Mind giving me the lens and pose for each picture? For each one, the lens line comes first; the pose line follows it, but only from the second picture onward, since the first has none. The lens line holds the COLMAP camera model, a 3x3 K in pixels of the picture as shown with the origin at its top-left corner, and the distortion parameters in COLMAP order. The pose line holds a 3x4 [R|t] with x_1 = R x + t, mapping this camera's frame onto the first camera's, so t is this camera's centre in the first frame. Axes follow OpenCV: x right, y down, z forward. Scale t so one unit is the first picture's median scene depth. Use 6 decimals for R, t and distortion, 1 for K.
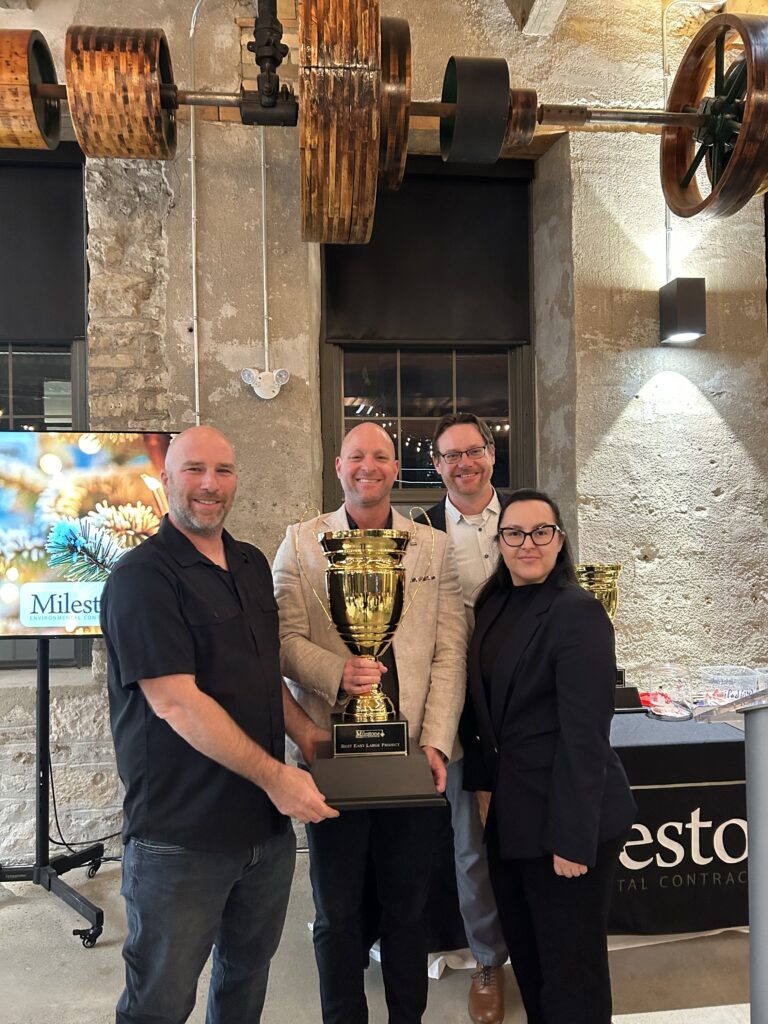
lens RADIAL K [[775.2, 0, 379.8], [0, 775.2, 518.4], [0, 0, 1]] dist [0.025433, -0.035406]
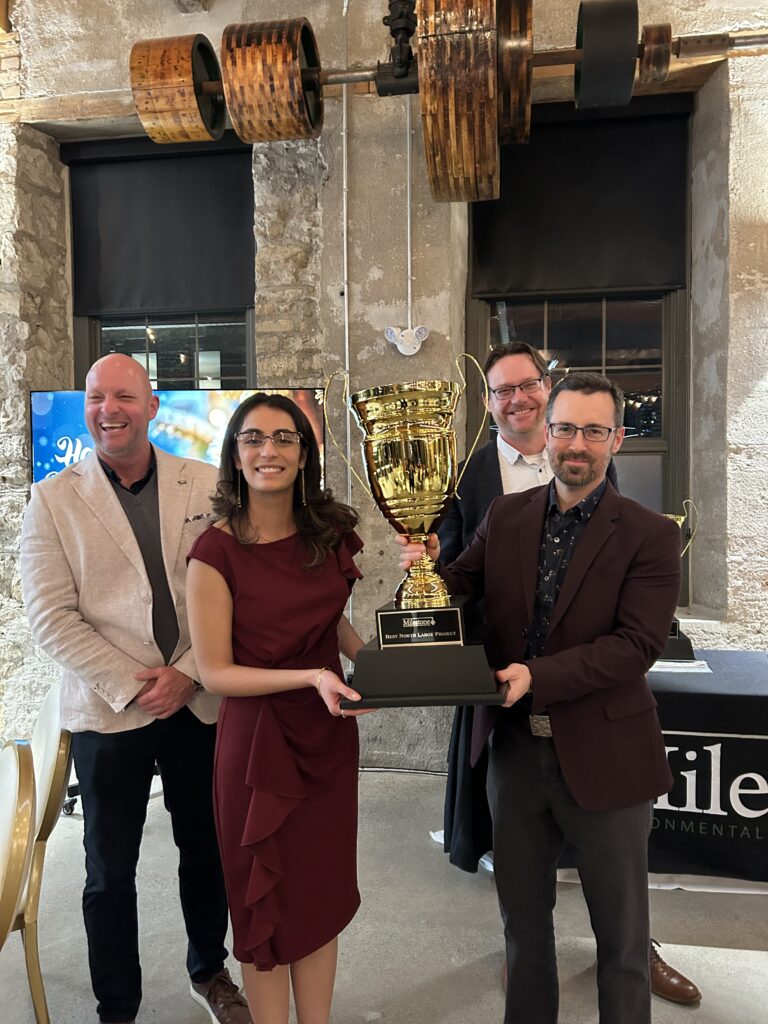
lens RADIAL K [[775.2, 0, 375.2], [0, 775.2, 518.8], [0, 0, 1]] dist [0.025433, -0.035406]
pose [[0.964752, 0.019459, -0.262439, 0.093163], [-0.006114, 0.998651, 0.051571, 0.016154], [0.263089, -0.048148, 0.963569, -0.051837]]
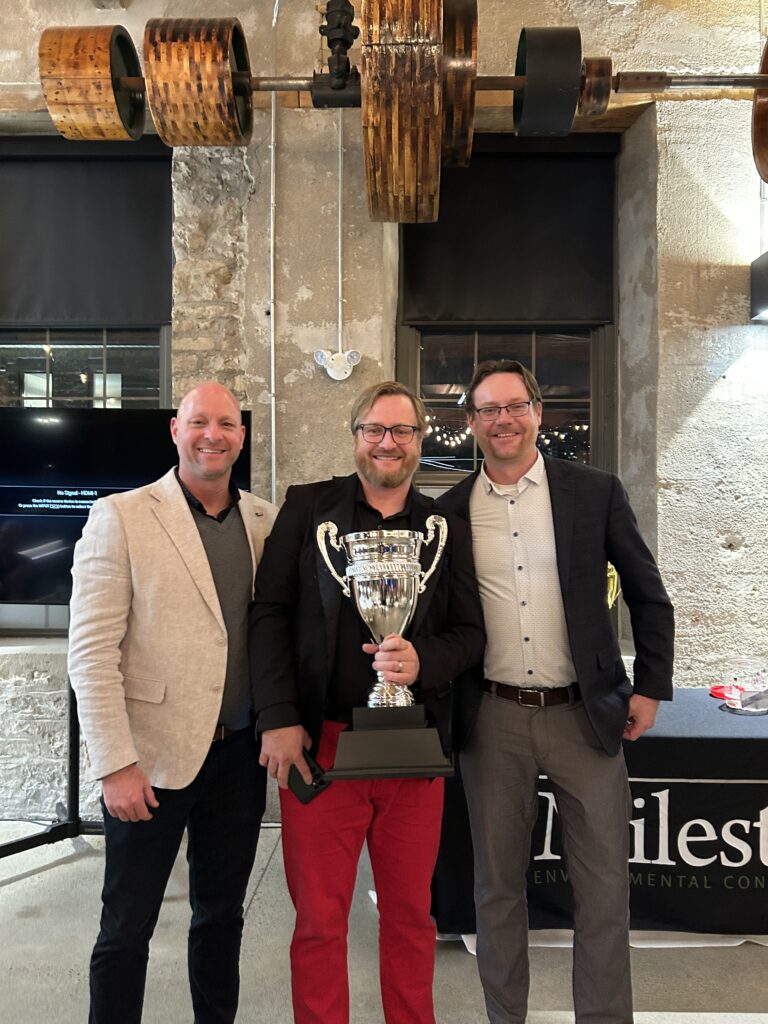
lens RADIAL K [[775.2, 0, 389.1], [0, 775.2, 514.6], [0, 0, 1]] dist [0.025433, -0.035406]
pose [[0.991749, 0.018780, -0.126813, 0.050239], [-0.018162, 0.999817, 0.006033, 0.014688], [0.126903, -0.003680, 0.991908, 0.001645]]
